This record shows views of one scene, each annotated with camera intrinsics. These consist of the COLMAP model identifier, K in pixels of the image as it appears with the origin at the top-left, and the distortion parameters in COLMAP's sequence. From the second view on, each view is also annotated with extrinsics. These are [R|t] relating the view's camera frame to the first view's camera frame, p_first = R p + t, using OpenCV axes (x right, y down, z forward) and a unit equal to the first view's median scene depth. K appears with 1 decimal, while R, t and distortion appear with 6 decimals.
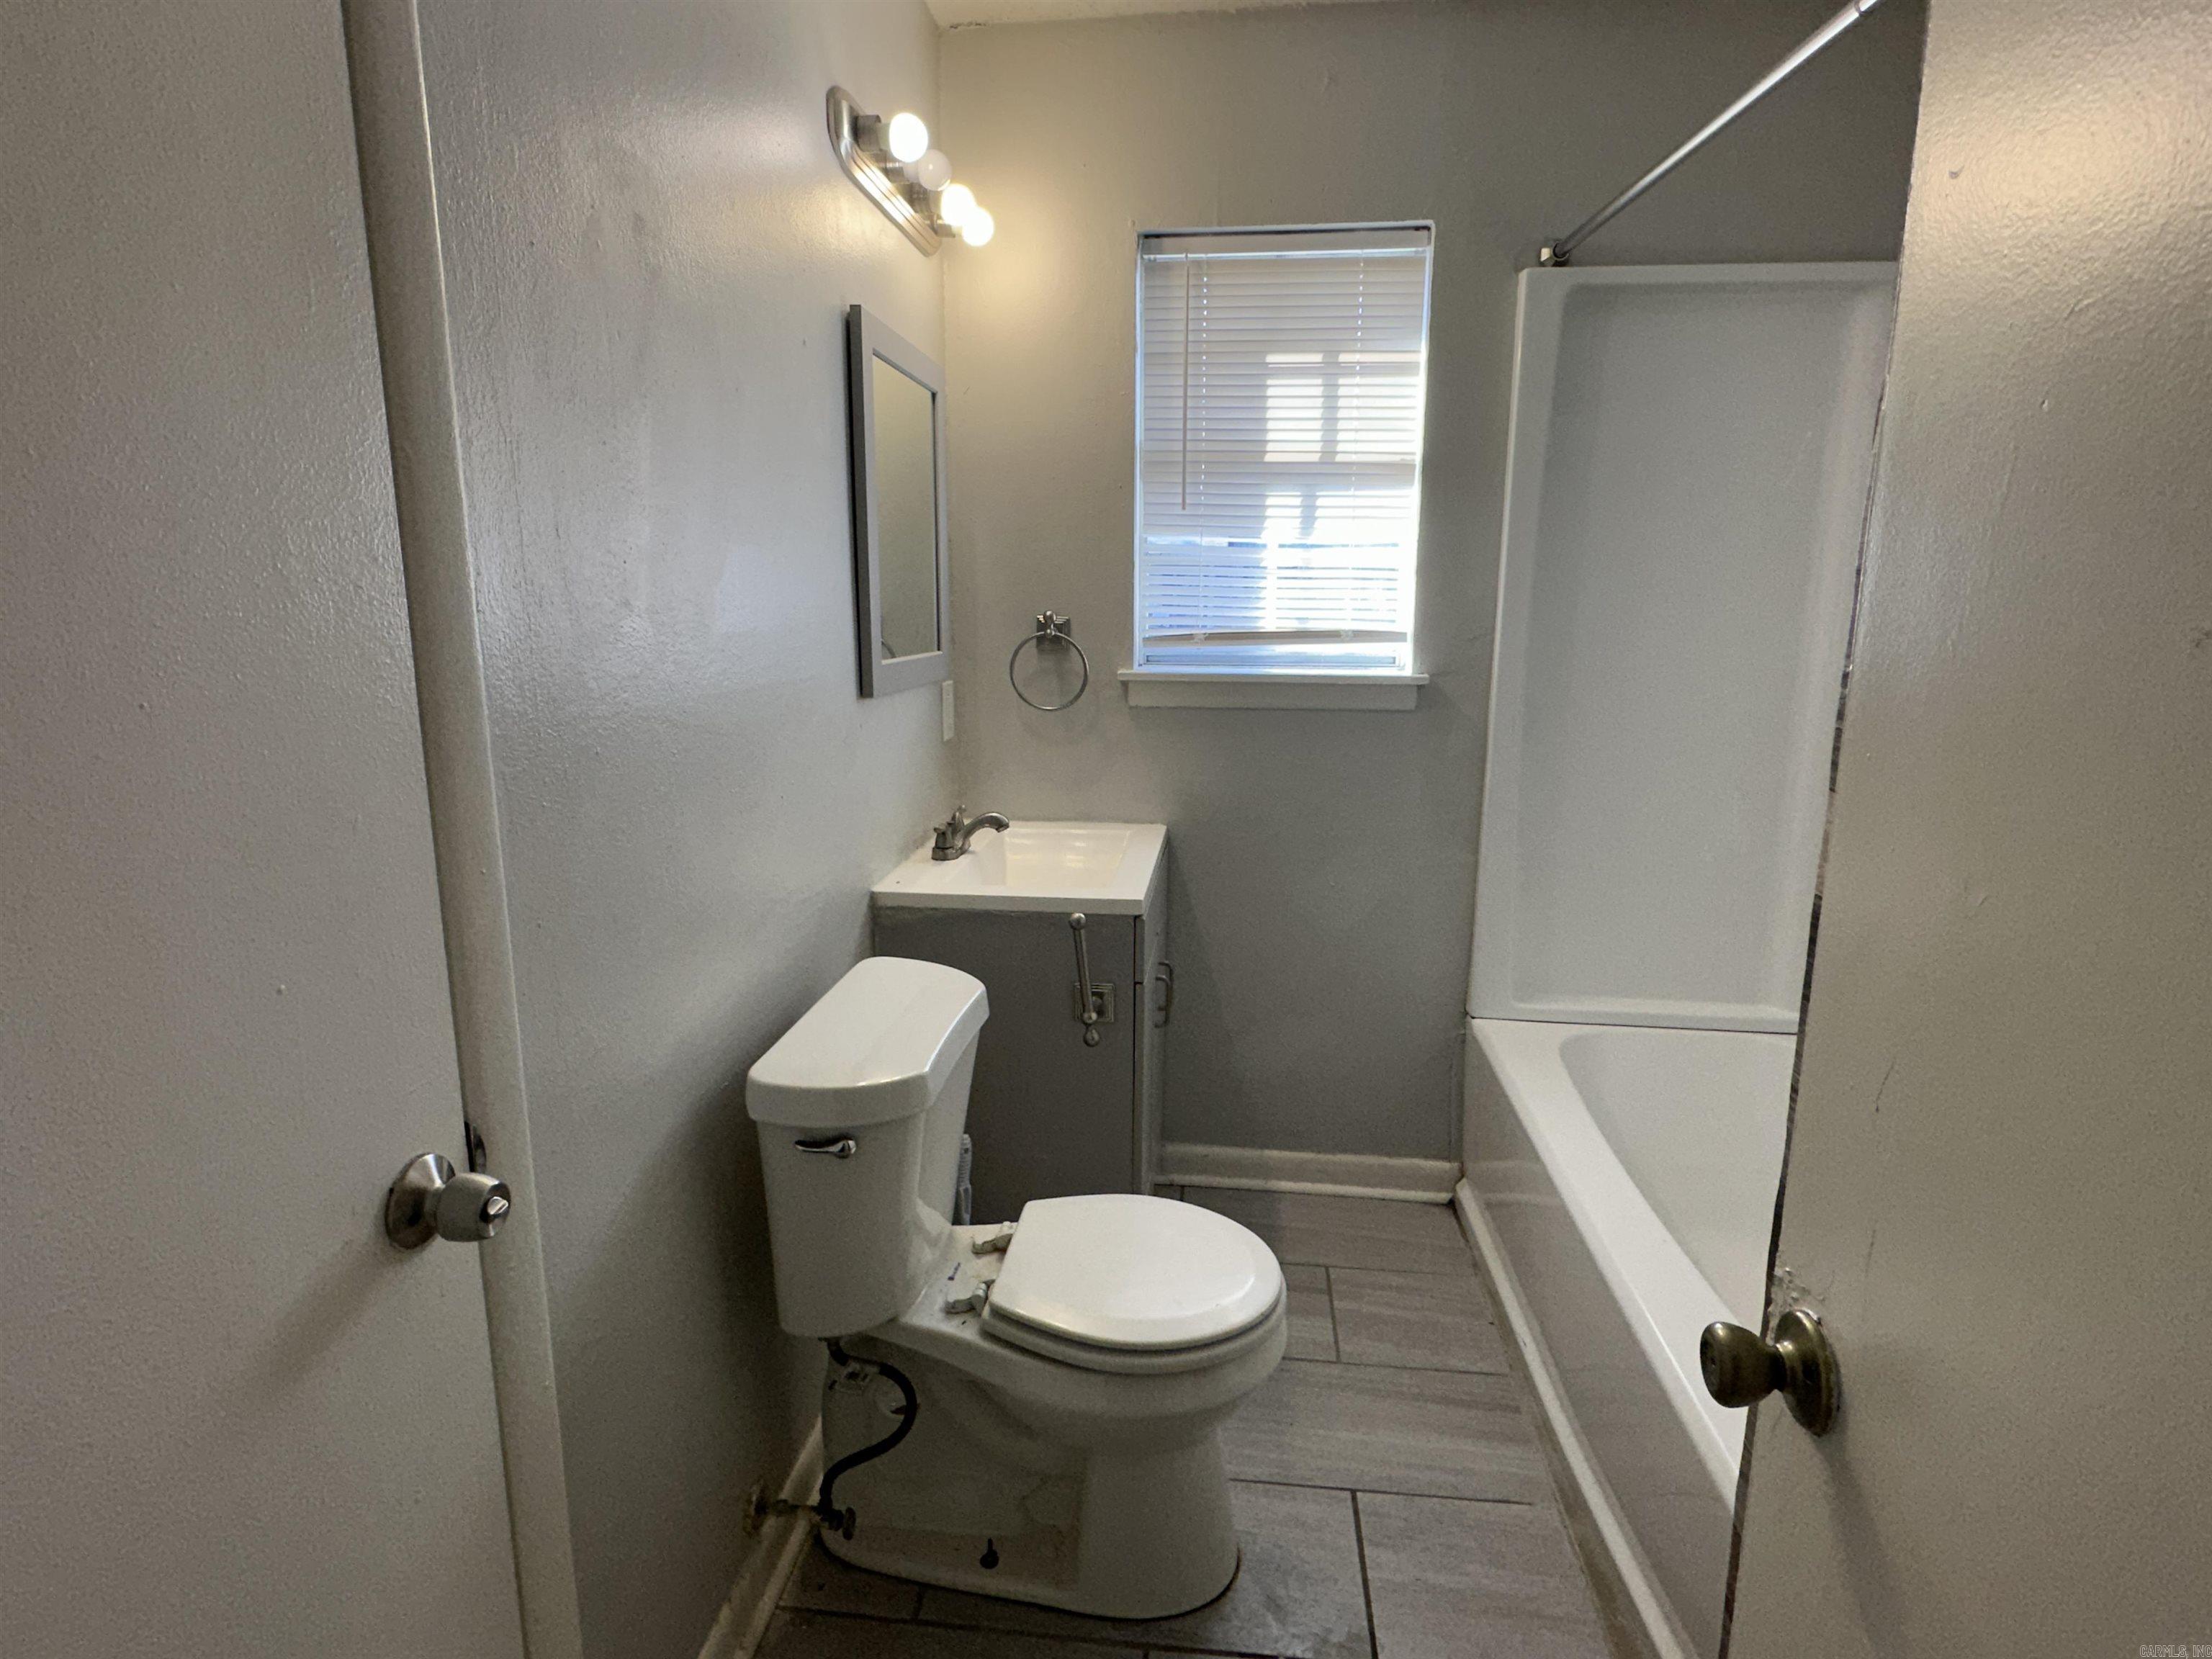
lens RADIAL K [[1145.0, 0, 1106.0], [0, 1145.0, 827.9], [0, 0, 1]] dist [-0.013056, -0.001373]
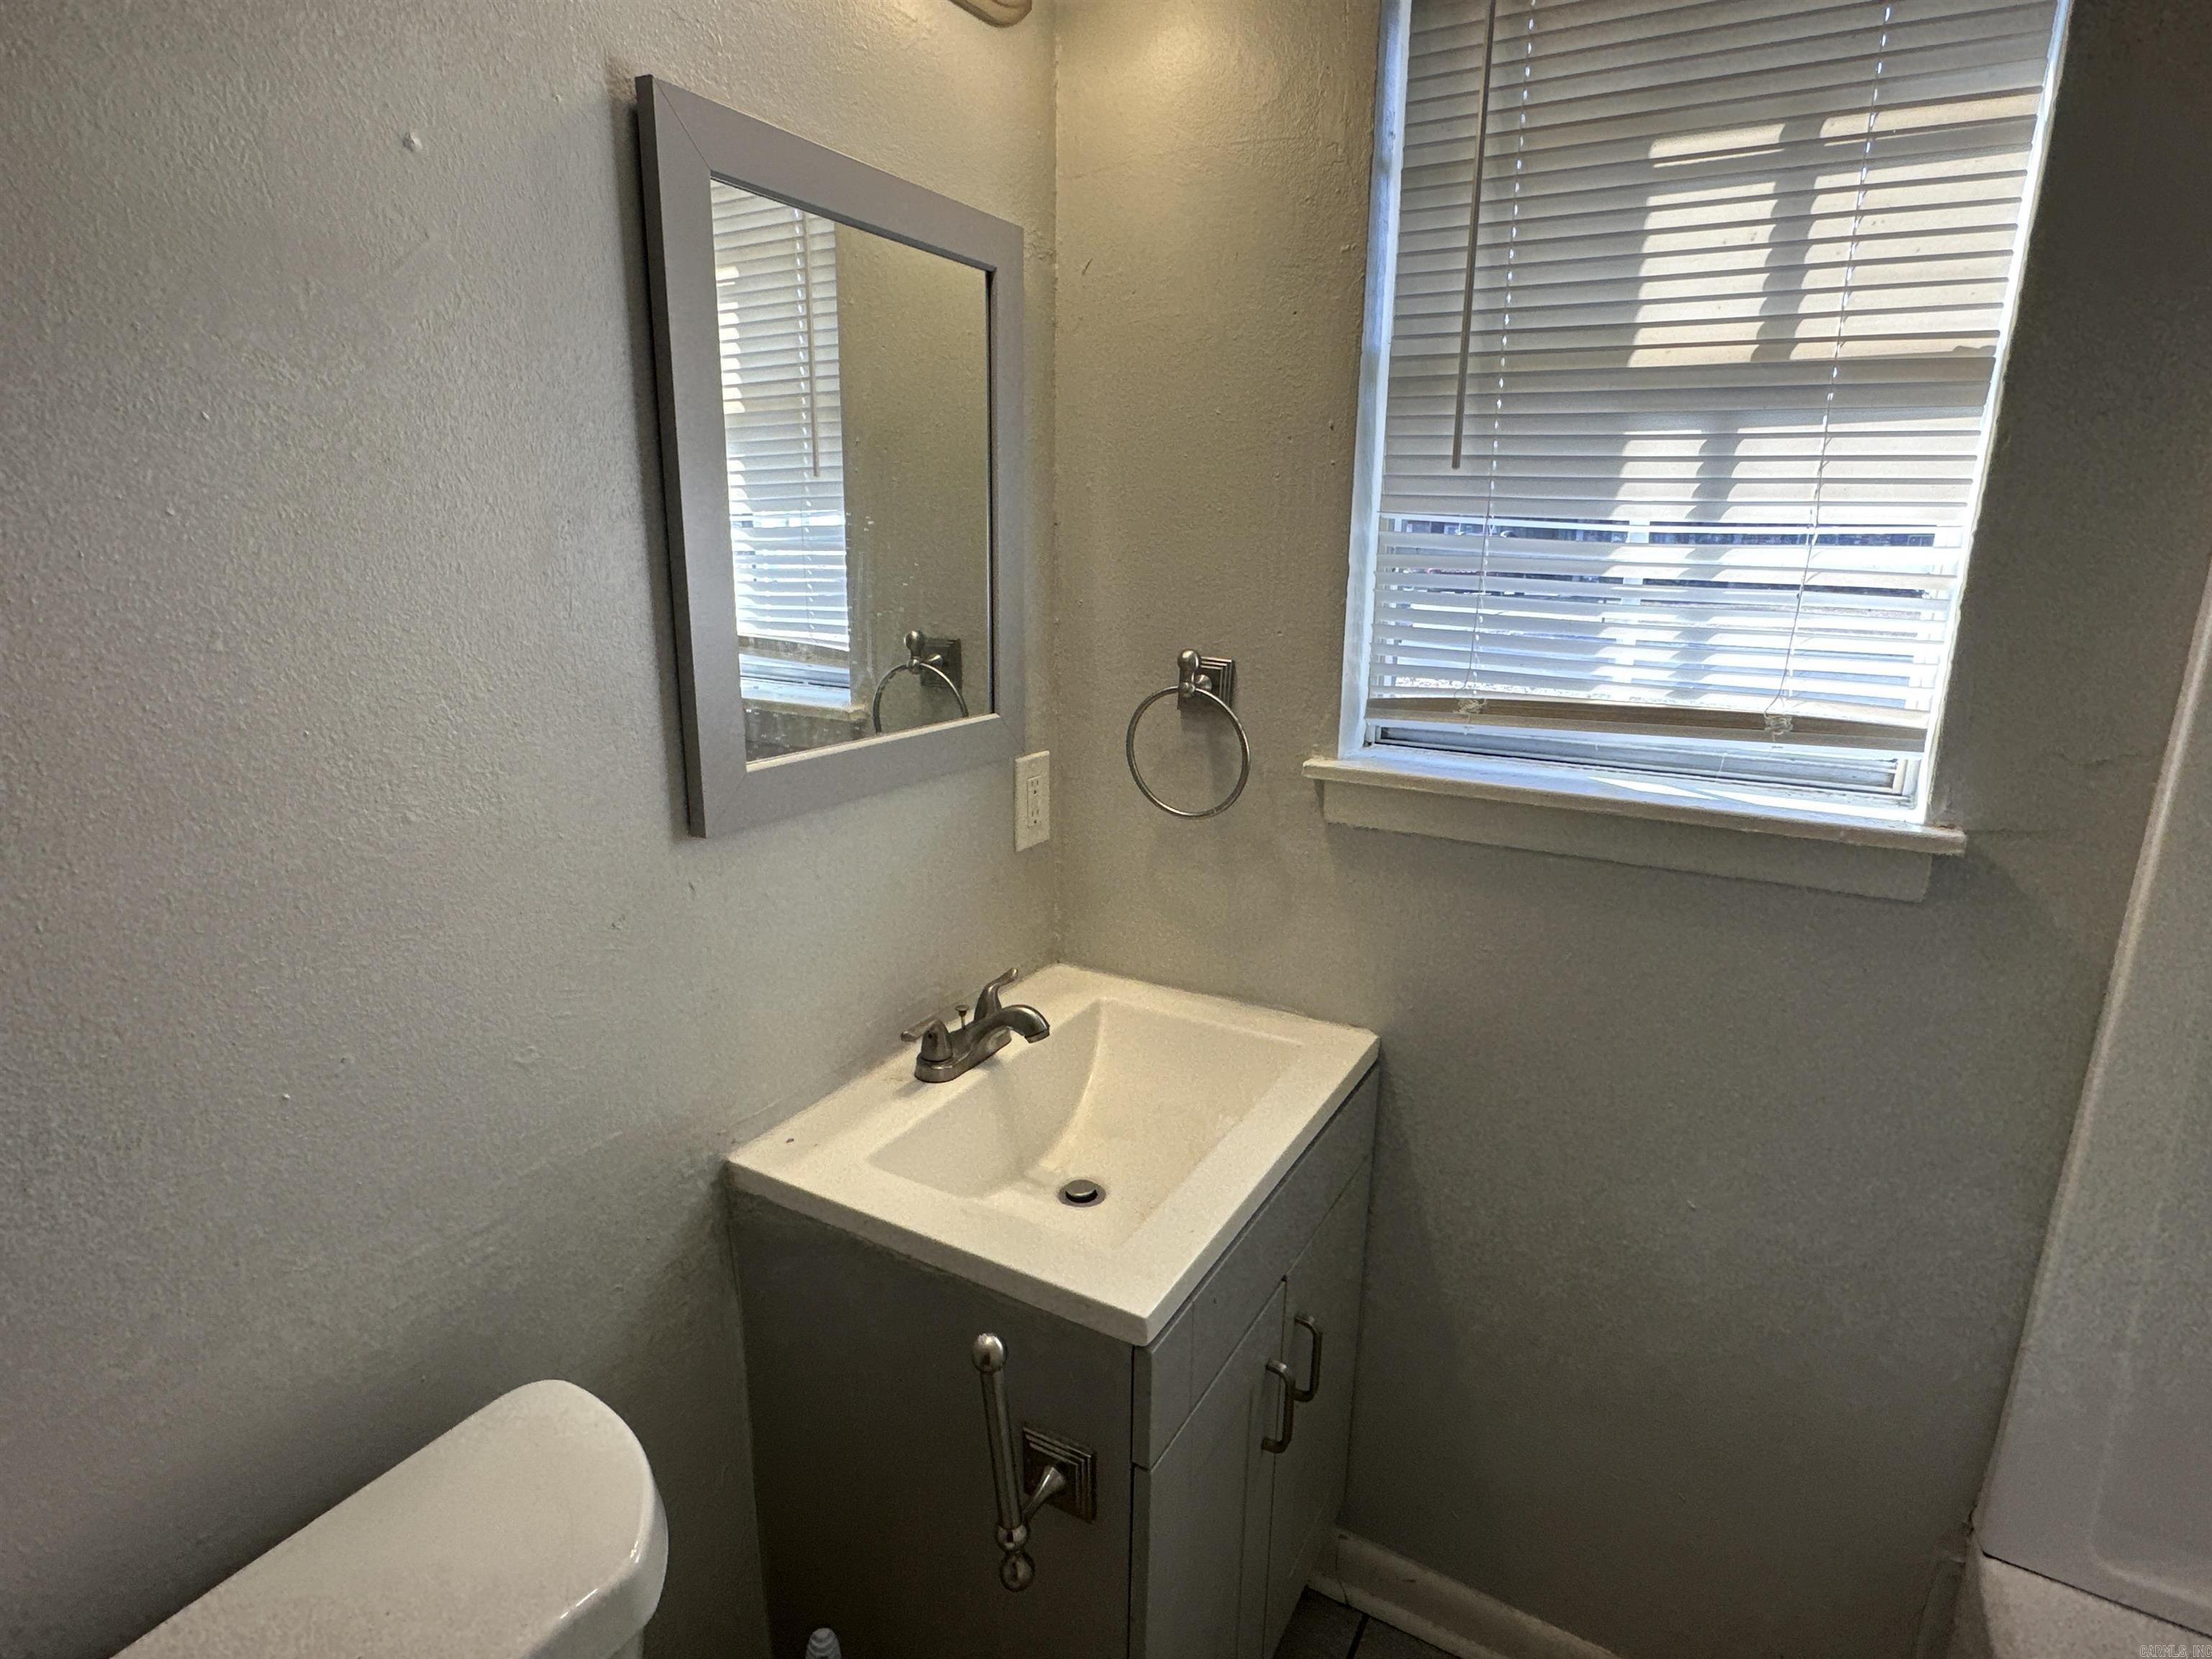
lens RADIAL K [[1145.0, 0, 1106.2], [0, 1145.0, 823.4], [0, 0, 1]] dist [-0.013056, -0.001373]
pose [[0.918007, 0.103369, -0.382856, 0.140025], [-0.086717, 0.994391, 0.060550, -0.134339], [0.386967, -0.022385, 0.921822, 0.452611]]
